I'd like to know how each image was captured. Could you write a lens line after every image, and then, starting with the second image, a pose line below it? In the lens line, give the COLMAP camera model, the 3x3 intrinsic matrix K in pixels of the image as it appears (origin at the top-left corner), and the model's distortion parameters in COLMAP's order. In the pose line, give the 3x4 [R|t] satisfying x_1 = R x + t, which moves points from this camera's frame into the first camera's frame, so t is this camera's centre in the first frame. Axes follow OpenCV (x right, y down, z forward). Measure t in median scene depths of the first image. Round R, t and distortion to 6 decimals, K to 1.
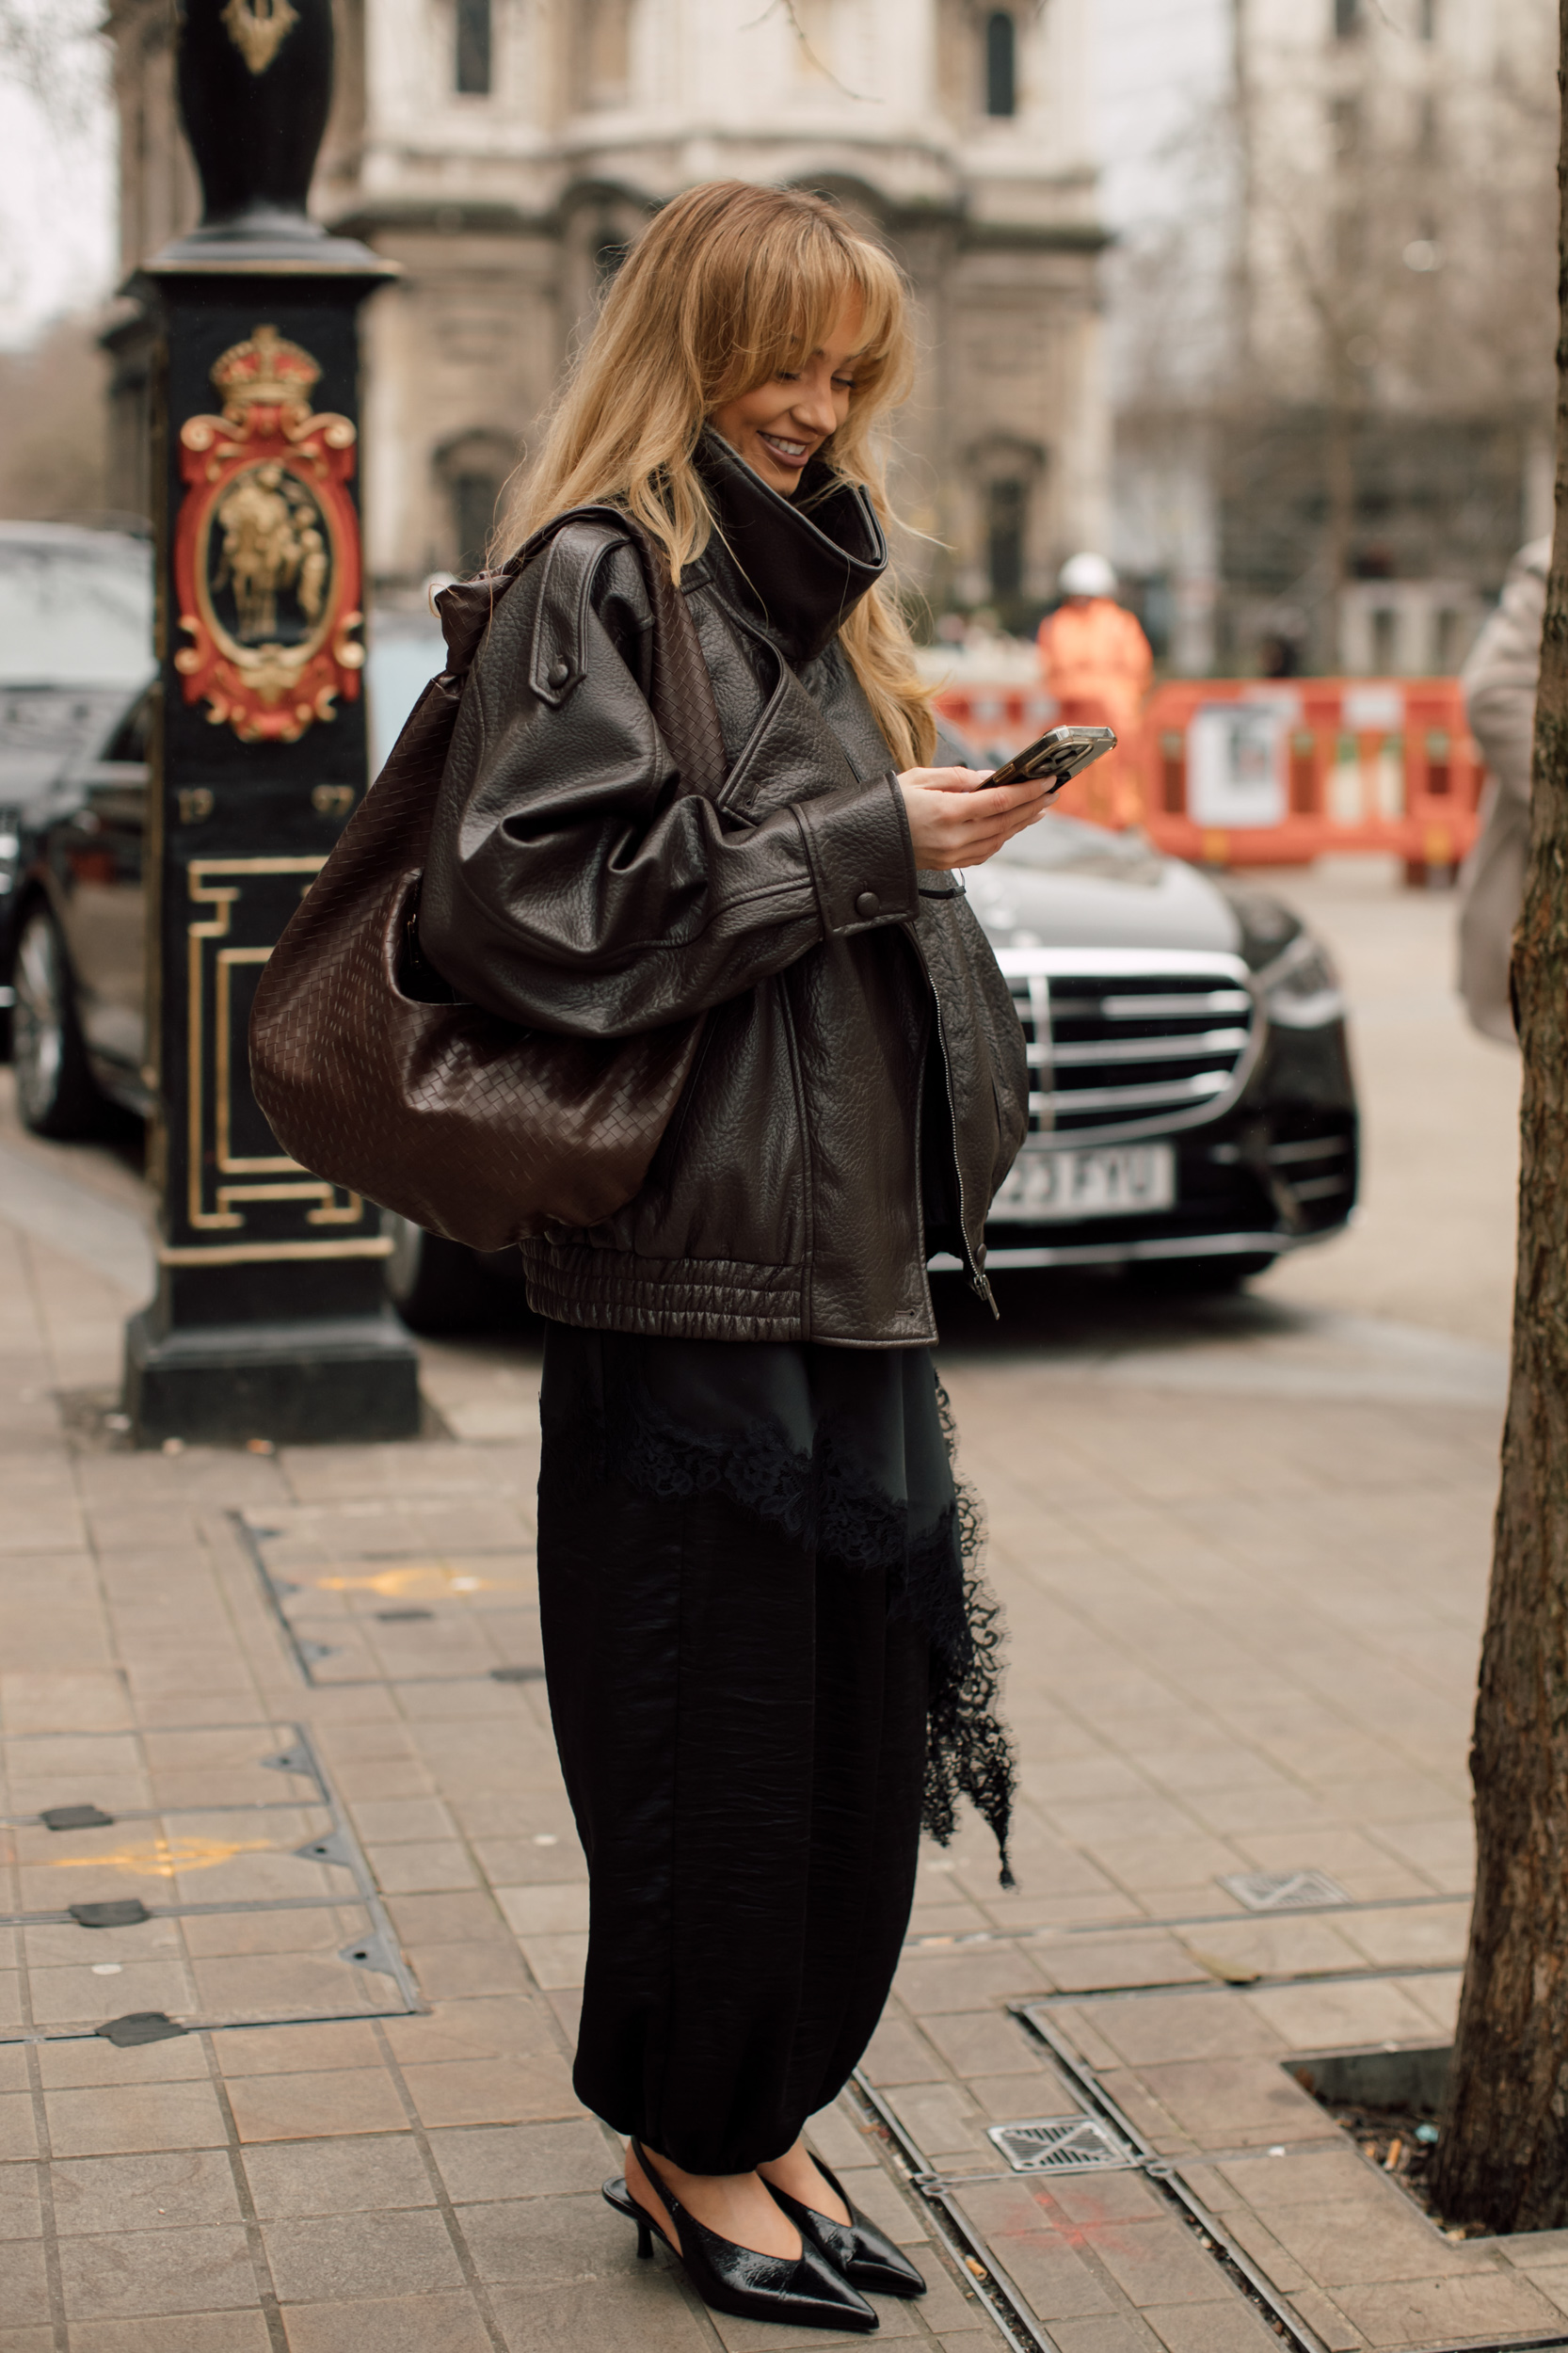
lens RADIAL K [[3484.8, 0, 783.9], [0, 3484.8, 1175.8], [0, 0, 1]] dist [-0.216031, -0.071337]
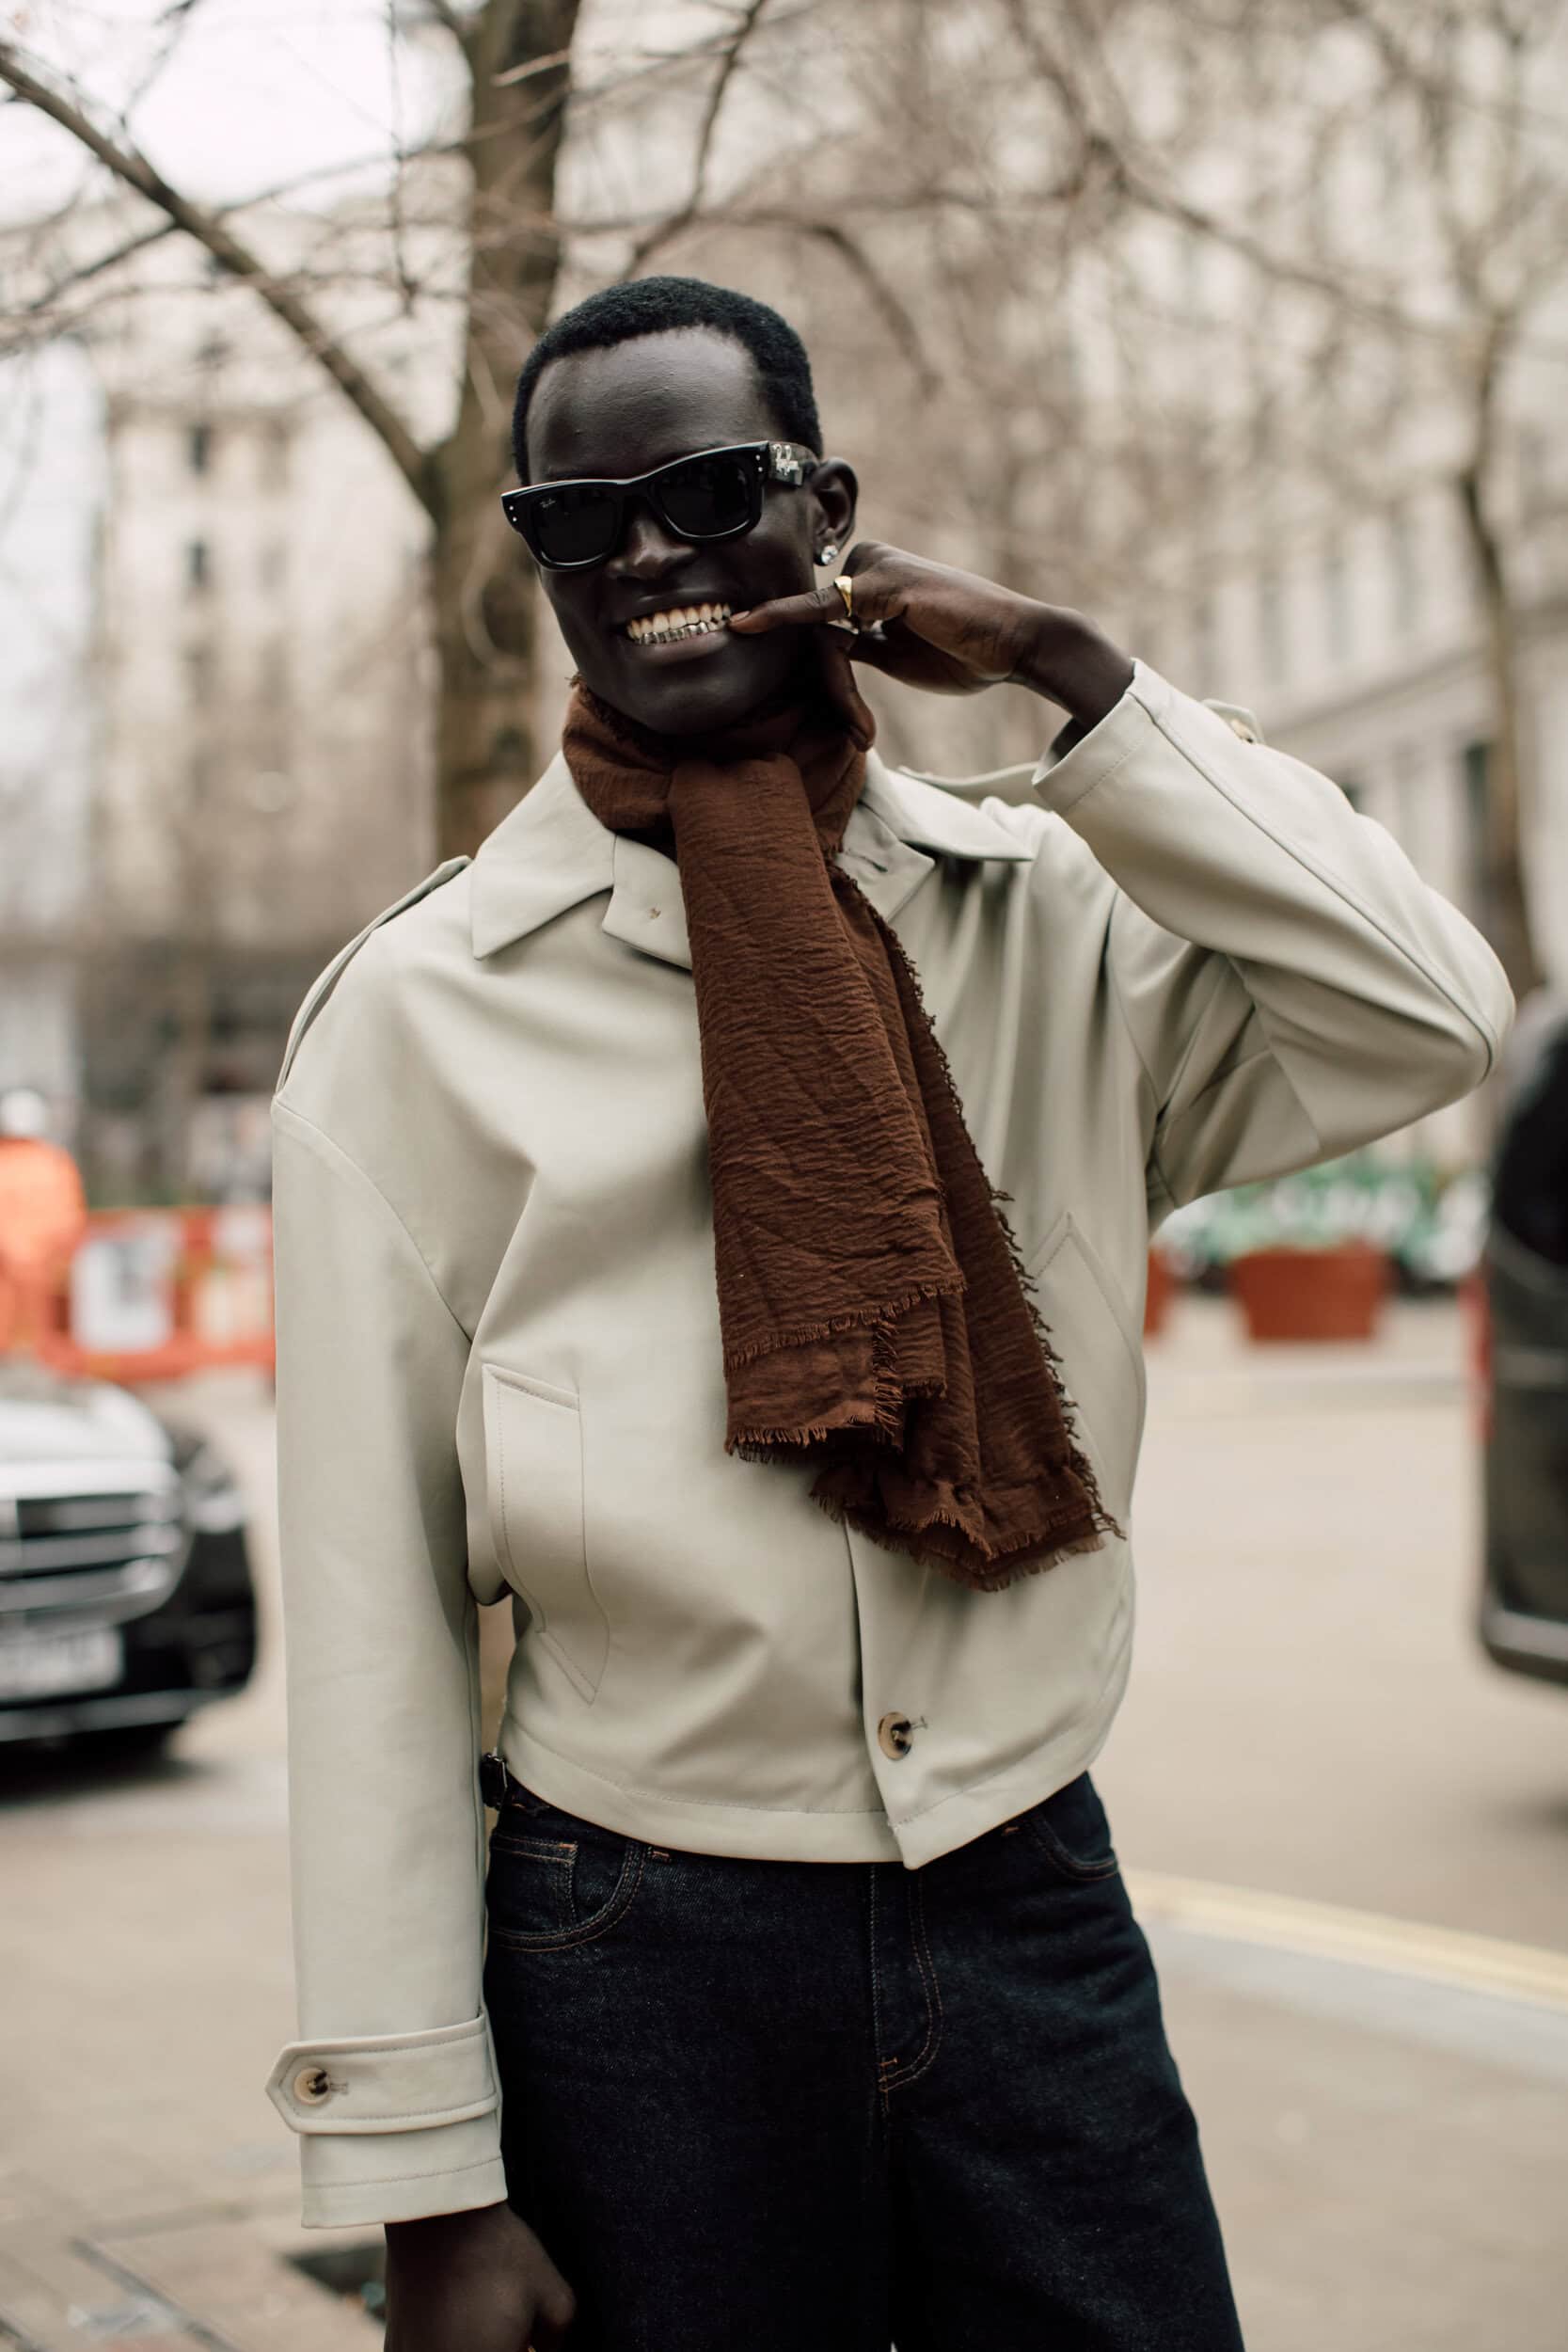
lens RADIAL K [[3483.0, 0, 783.9], [0, 3483.0, 1175.3], [0, 0, 1]] dist [-0.216031, -0.071337]
pose [[0.945476, -0.000526, 0.325691, -0.030100], [0.045807, 0.990274, -0.131377, 0.001611], [-0.322454, 0.139133, 0.936304, -0.124390]]
